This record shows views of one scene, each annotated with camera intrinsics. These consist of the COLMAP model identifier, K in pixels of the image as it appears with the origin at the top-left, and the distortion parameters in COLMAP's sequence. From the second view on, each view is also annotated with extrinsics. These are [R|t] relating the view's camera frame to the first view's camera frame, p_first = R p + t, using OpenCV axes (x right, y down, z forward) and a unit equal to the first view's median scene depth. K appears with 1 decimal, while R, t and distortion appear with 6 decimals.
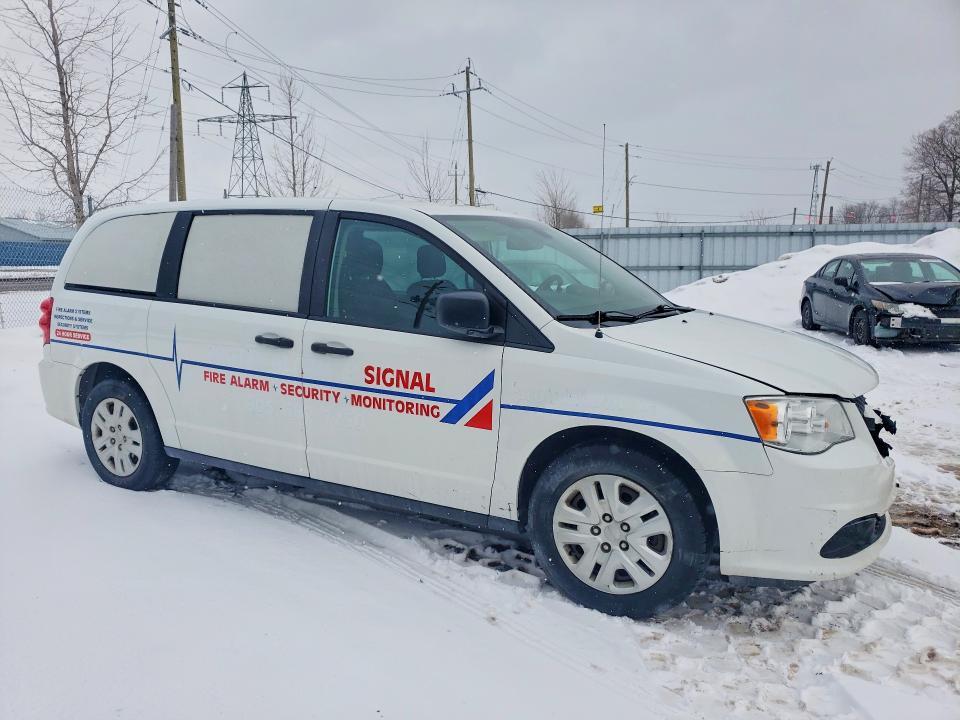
lens RADIAL K [[709.6, 0, 476.6], [0, 709.6, 358.5], [0, 0, 1]] dist [0.048406, -0.006173]
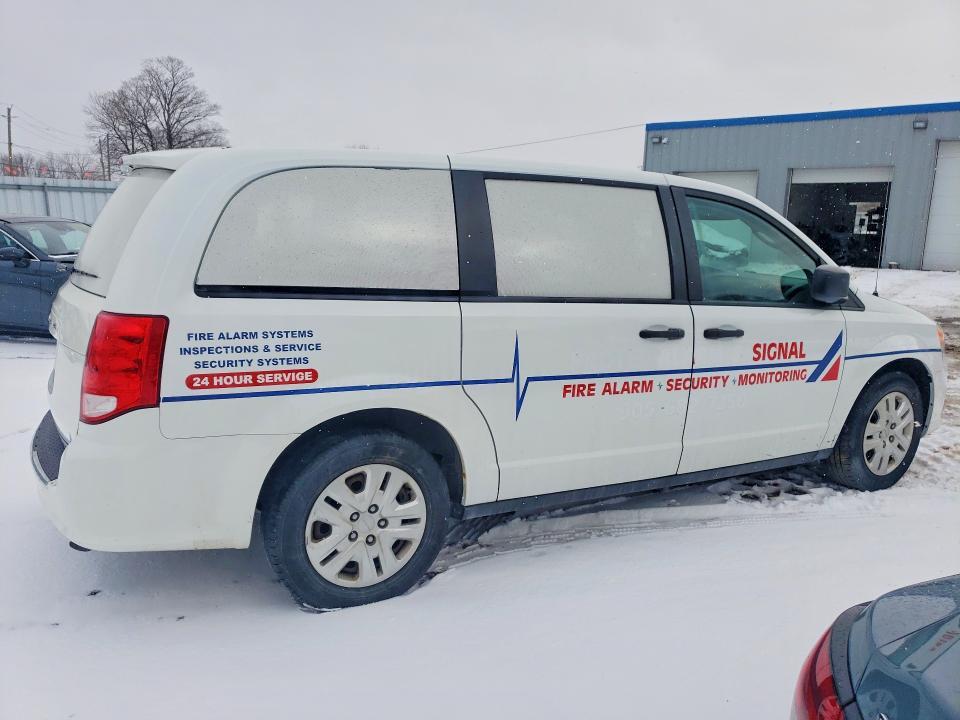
lens RADIAL K [[709.6, 0, 477.1], [0, 709.6, 361.1], [0, 0, 1]] dist [0.048406, -0.006173]
pose [[0.572718, -0.149881, 0.805934, -1.162035], [0.100700, 0.988560, 0.112285, -0.115951], [-0.813544, 0.016850, 0.581260, 0.692190]]
